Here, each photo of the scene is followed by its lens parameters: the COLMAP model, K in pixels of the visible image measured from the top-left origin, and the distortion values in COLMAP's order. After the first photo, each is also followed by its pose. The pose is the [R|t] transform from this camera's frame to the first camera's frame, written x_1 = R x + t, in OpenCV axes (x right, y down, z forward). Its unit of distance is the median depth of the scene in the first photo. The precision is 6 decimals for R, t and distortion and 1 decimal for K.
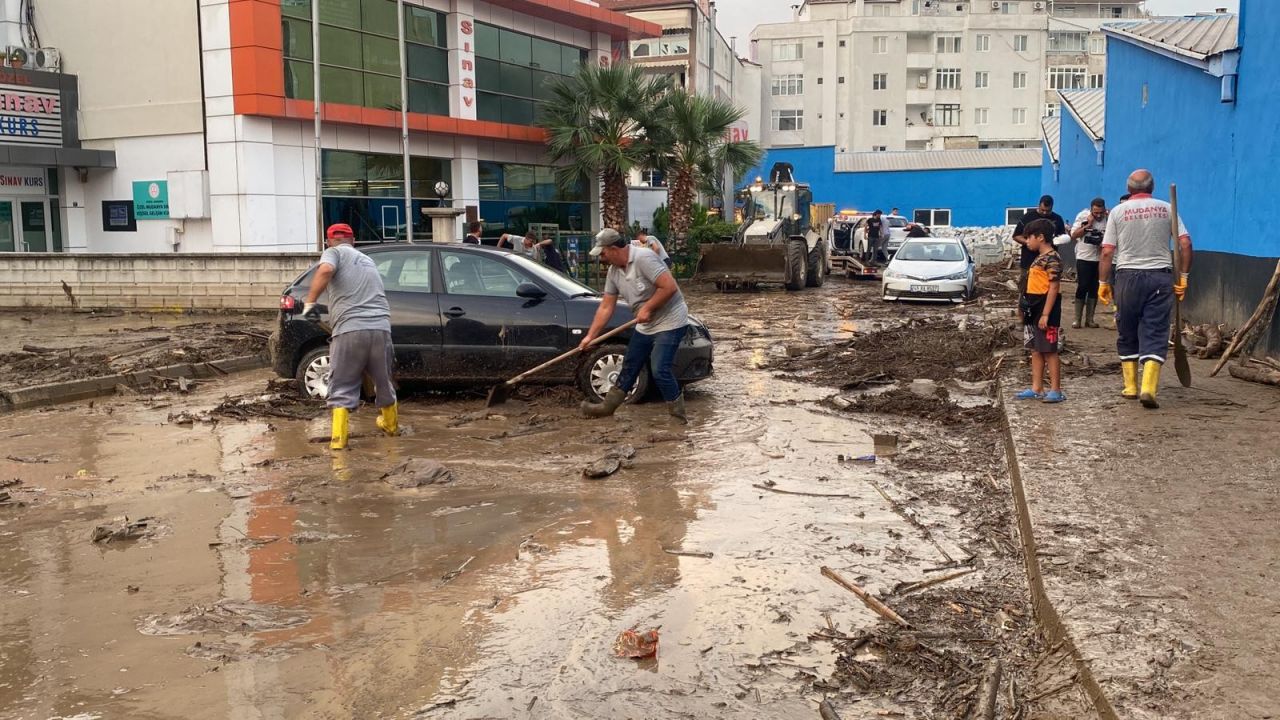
lens RADIAL K [[1143.6, 0, 640.0], [0, 1143.6, 360.0], [0, 0, 1]] dist [0.091294, -0.205745]
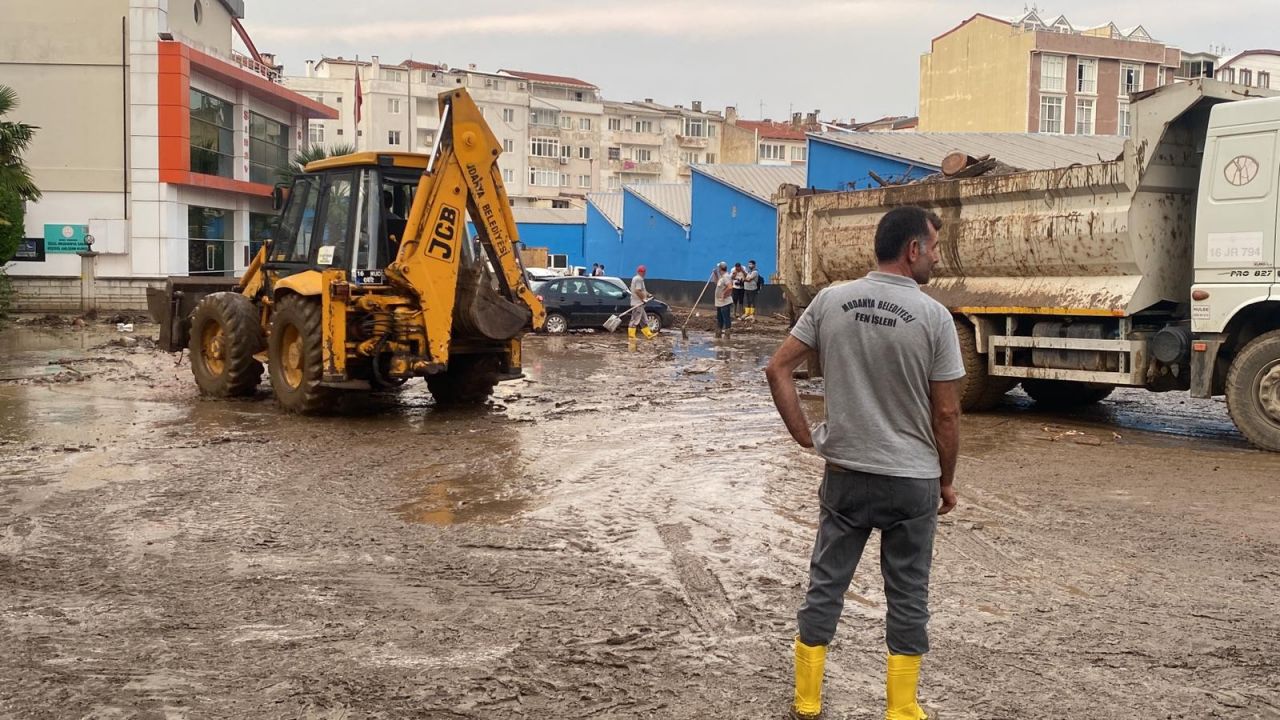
lens RADIAL K [[1143.6, 0, 640.0], [0, 1143.6, 360.0], [0, 0, 1]] dist [0.091294, -0.205745]
pose [[0.886162, -0.015309, 0.463123, -0.103893], [0.029517, 0.999289, -0.023447, 0.012098], [-0.462434, 0.034448, 0.885984, -0.111523]]
